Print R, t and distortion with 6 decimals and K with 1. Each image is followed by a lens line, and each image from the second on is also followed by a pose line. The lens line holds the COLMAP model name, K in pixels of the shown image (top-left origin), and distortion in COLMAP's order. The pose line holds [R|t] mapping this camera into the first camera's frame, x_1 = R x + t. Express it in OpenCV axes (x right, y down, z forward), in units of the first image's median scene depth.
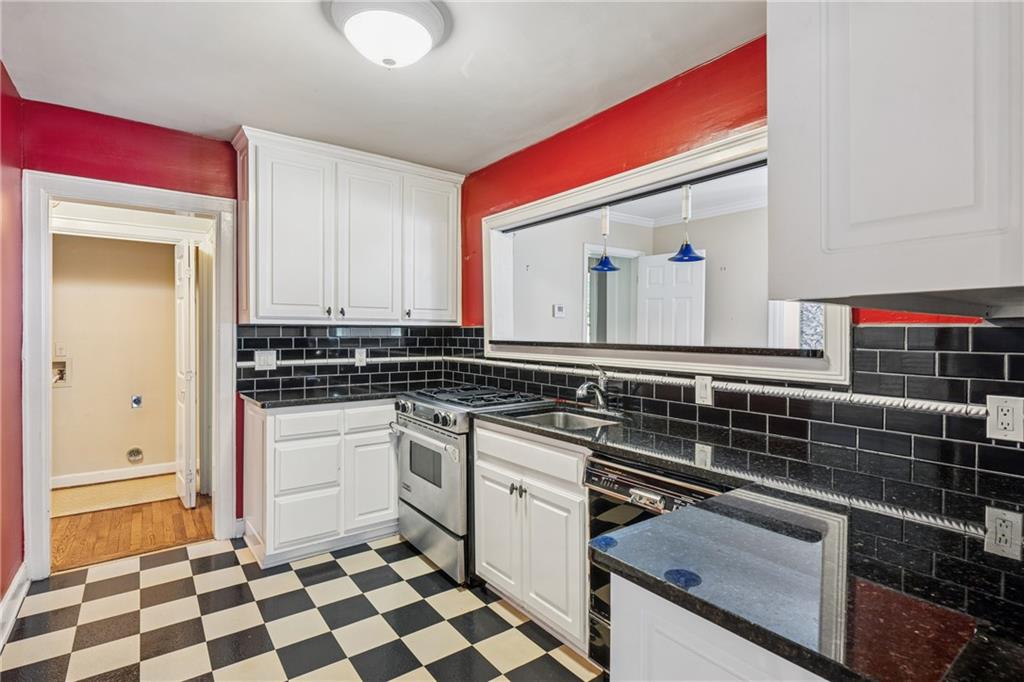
lens RADIAL K [[500.1, 0, 509.1], [0, 500.1, 337.8], [0, 0, 1]] dist [0.002809, -0.000614]
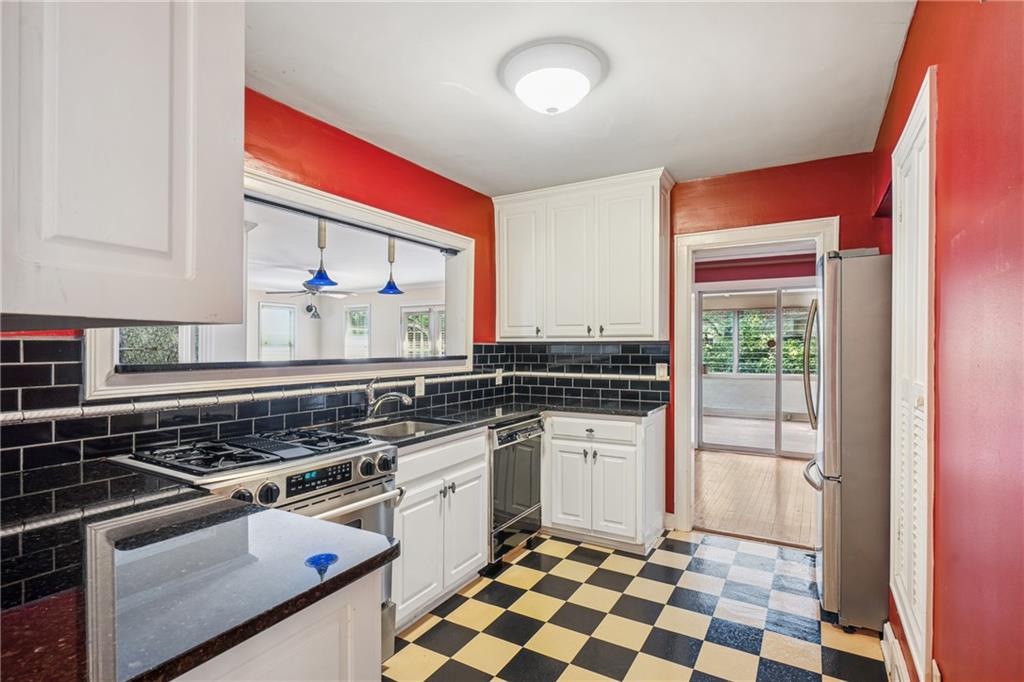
lens RADIAL K [[500.1, 0, 510.3], [0, 500.1, 344.0], [0, 0, 1]] dist [0.002809, -0.000614]
pose [[-0.392765, -0.004977, 0.919625, -1.112800], [0.005399, 0.999956, 0.007718, -0.031776], [-0.919623, 0.007996, -0.392721, 1.366290]]
